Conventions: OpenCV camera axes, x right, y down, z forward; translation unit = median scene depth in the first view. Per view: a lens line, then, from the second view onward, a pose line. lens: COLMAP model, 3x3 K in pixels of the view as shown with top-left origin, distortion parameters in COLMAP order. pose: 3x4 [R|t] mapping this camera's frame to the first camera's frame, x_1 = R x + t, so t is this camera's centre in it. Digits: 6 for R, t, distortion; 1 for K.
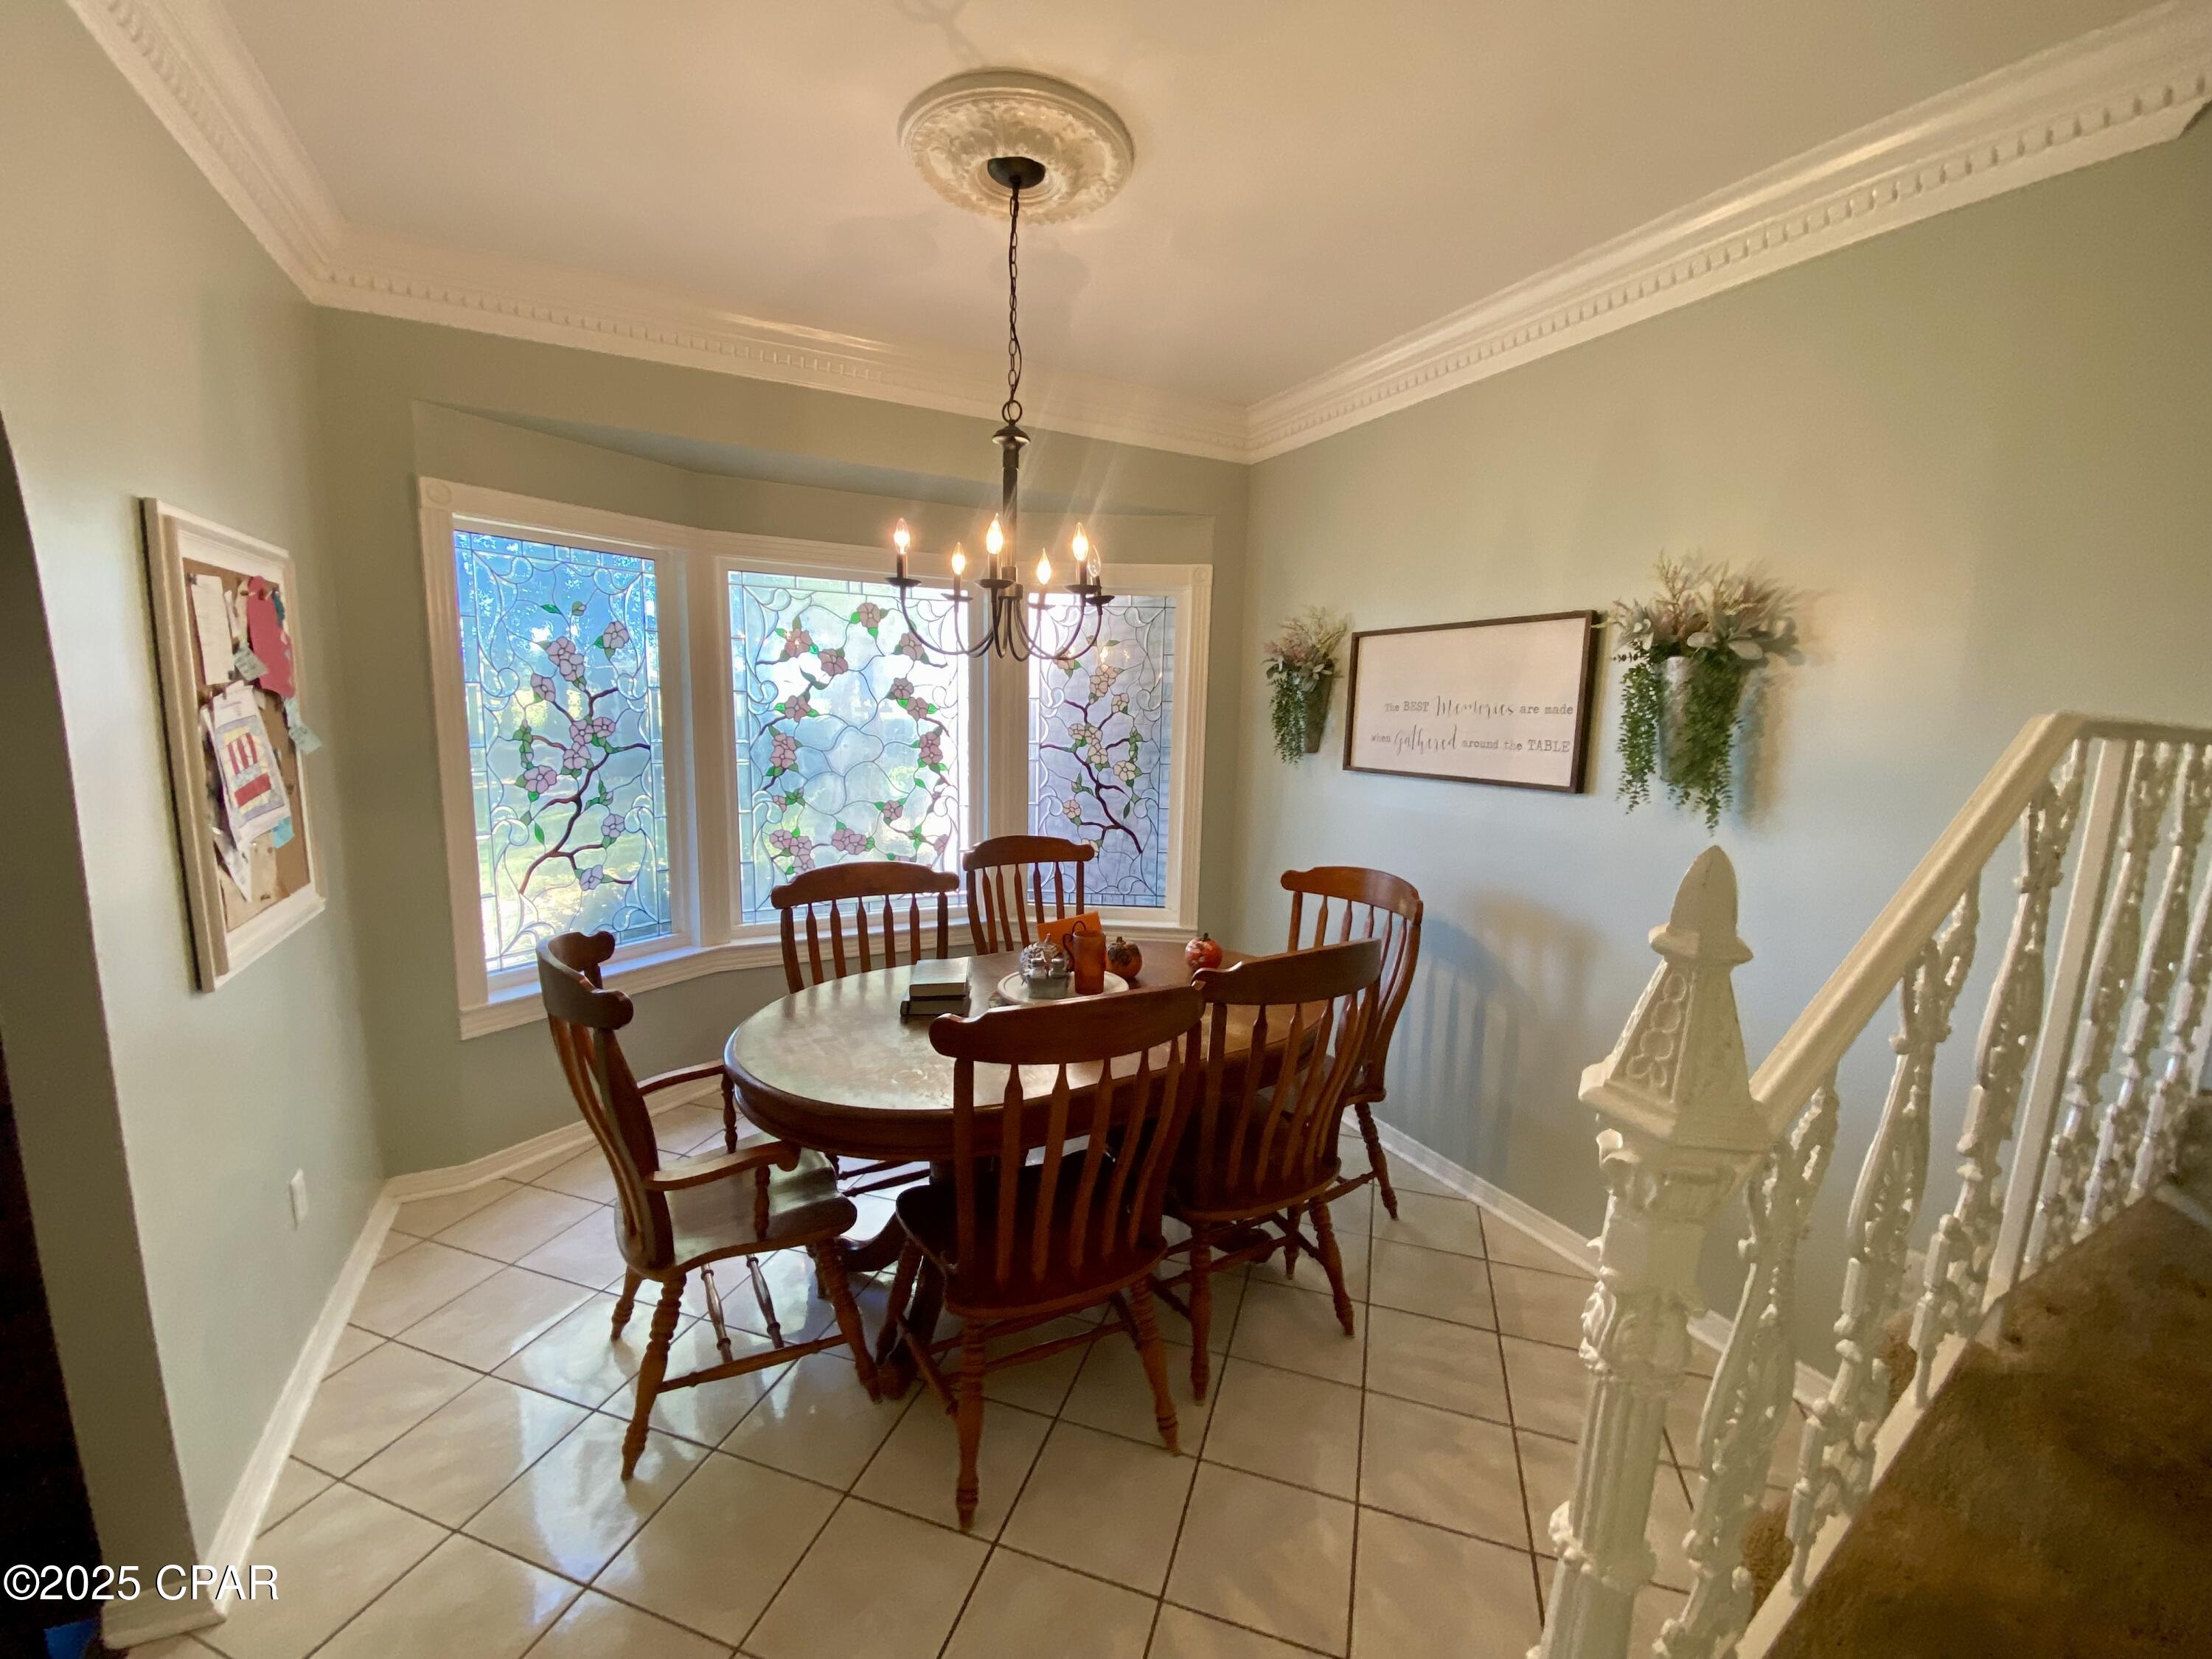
lens RADIAL K [[896.1, 0, 1100.3], [0, 896.1, 832.9], [0, 0, 1]] dist [0.039615, -0.030773]
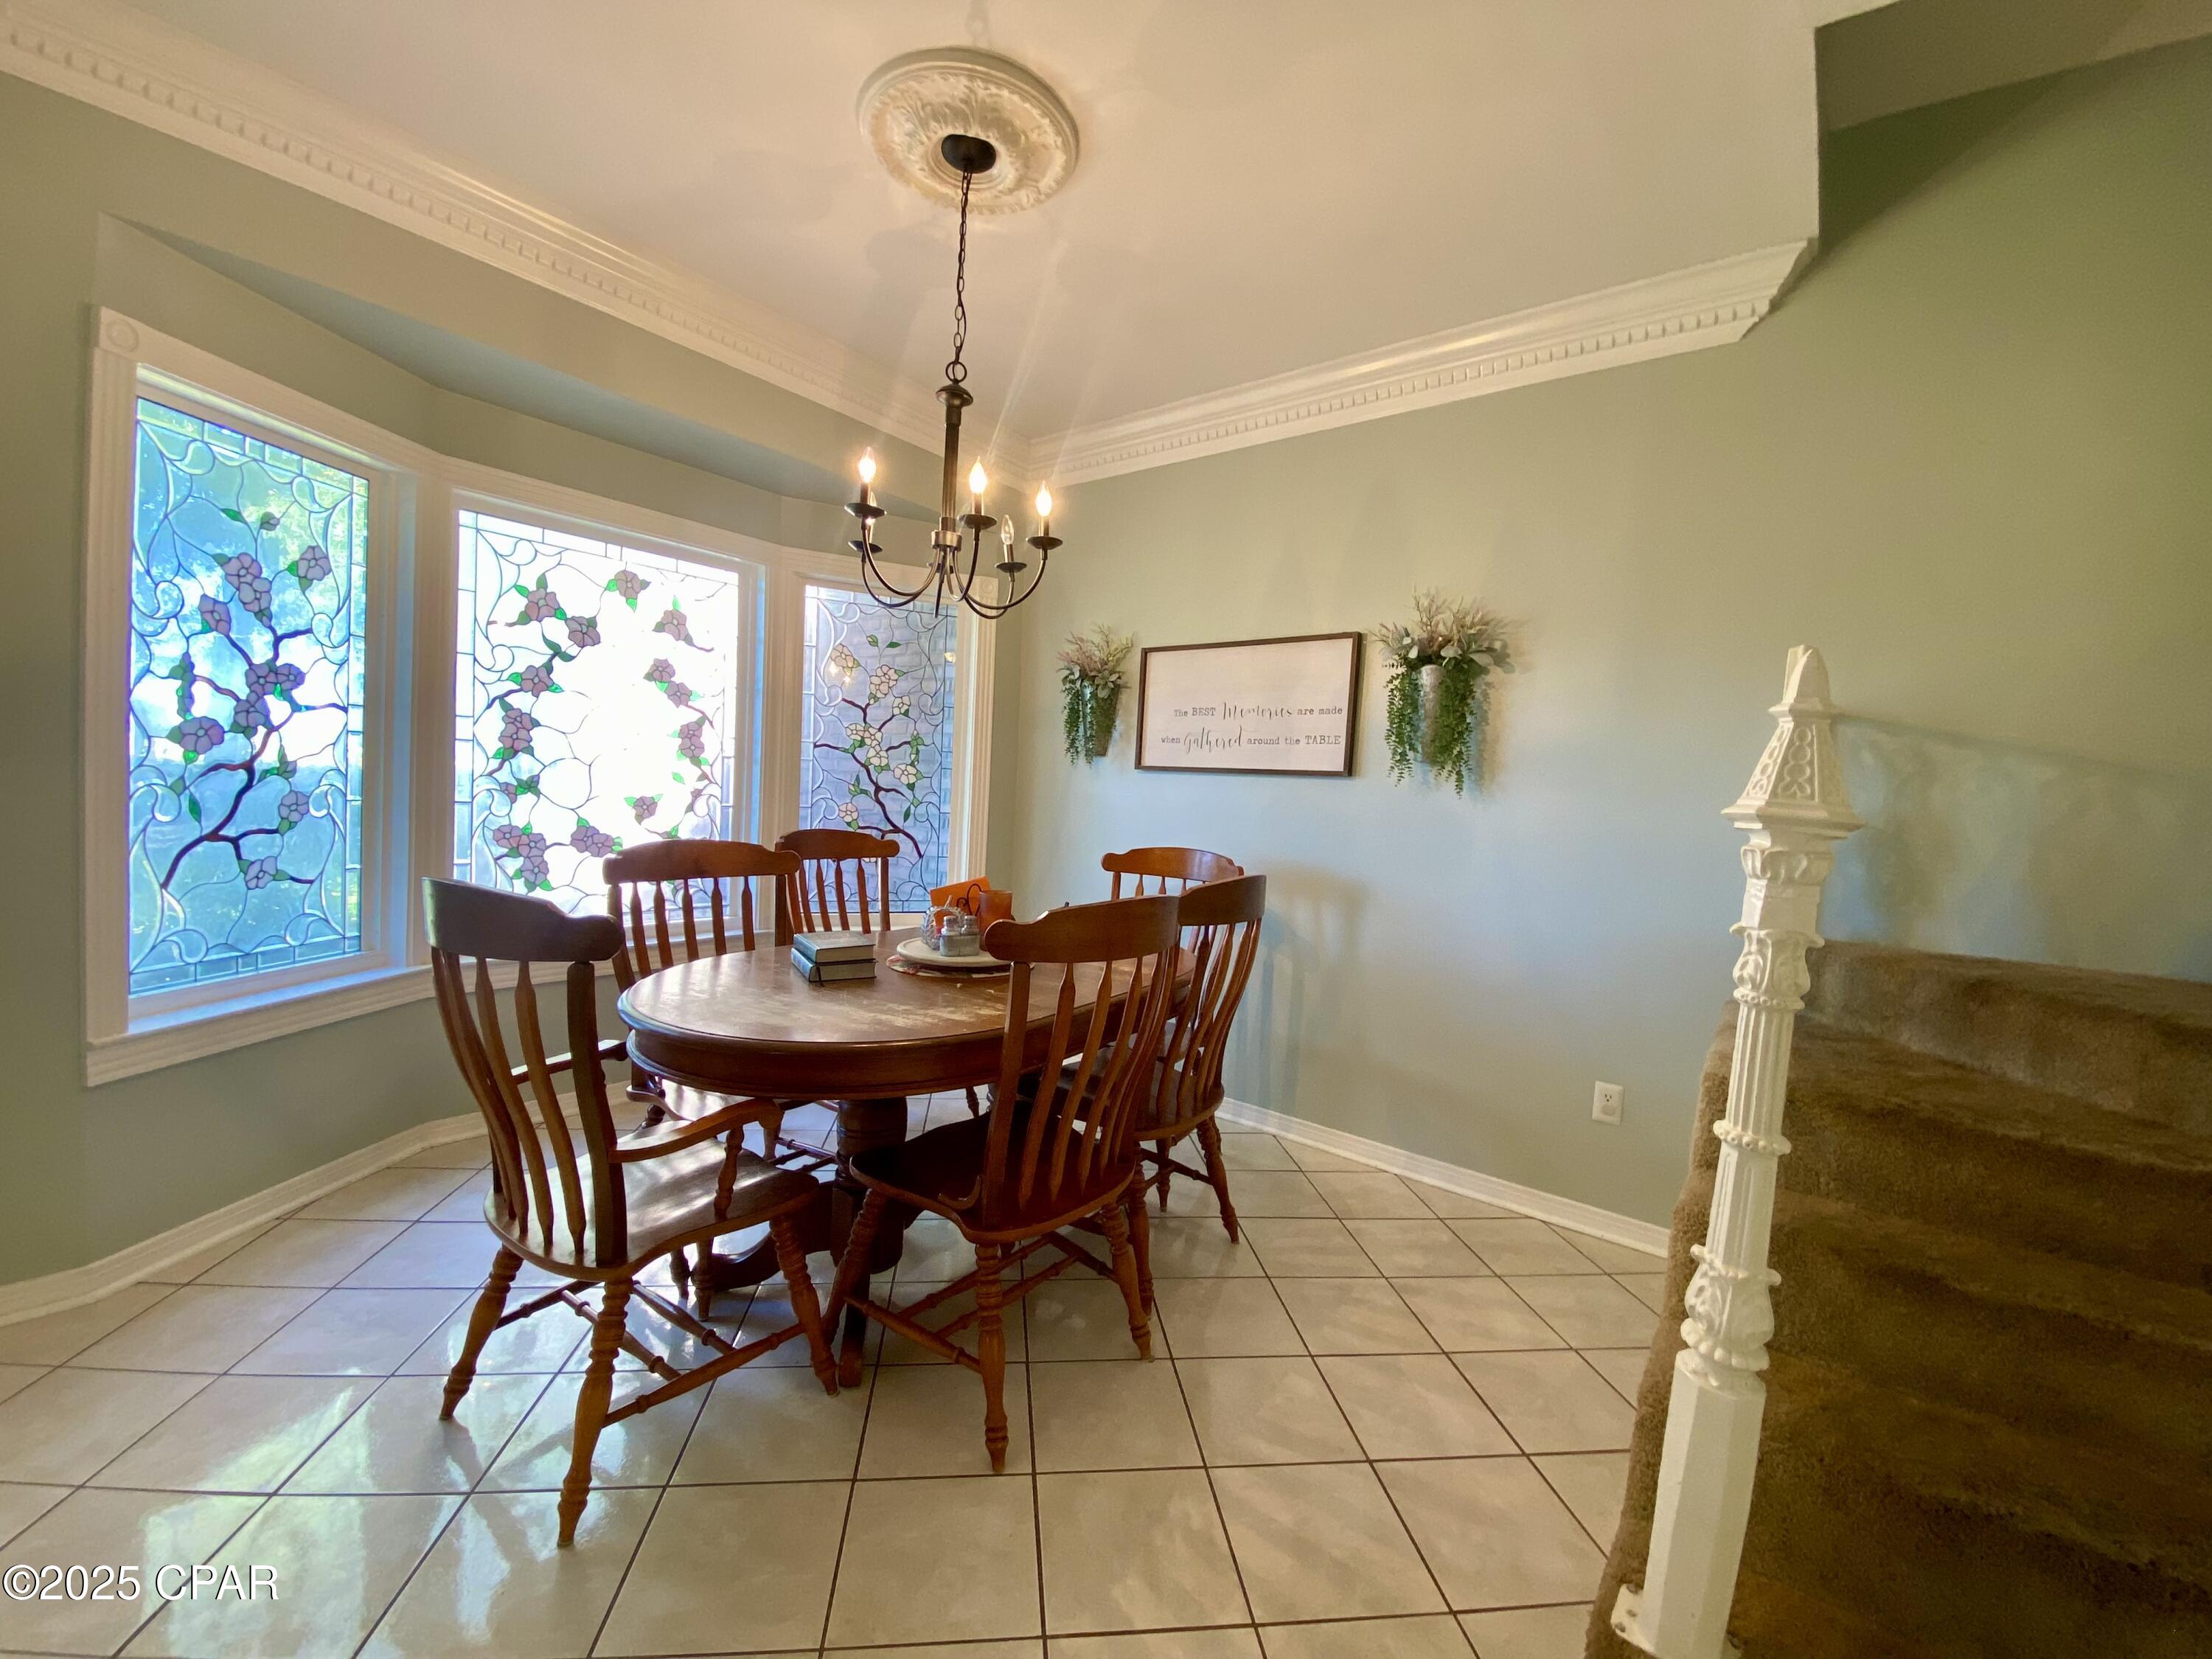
lens RADIAL K [[896.1, 0, 1100.3], [0, 896.1, 832.9], [0, 0, 1]] dist [0.039615, -0.030773]
pose [[0.906915, 0.003657, 0.421297, -0.275318], [0.027394, 0.997334, -0.067629, 0.097280], [-0.420421, 0.072875, 0.904398, 0.022168]]
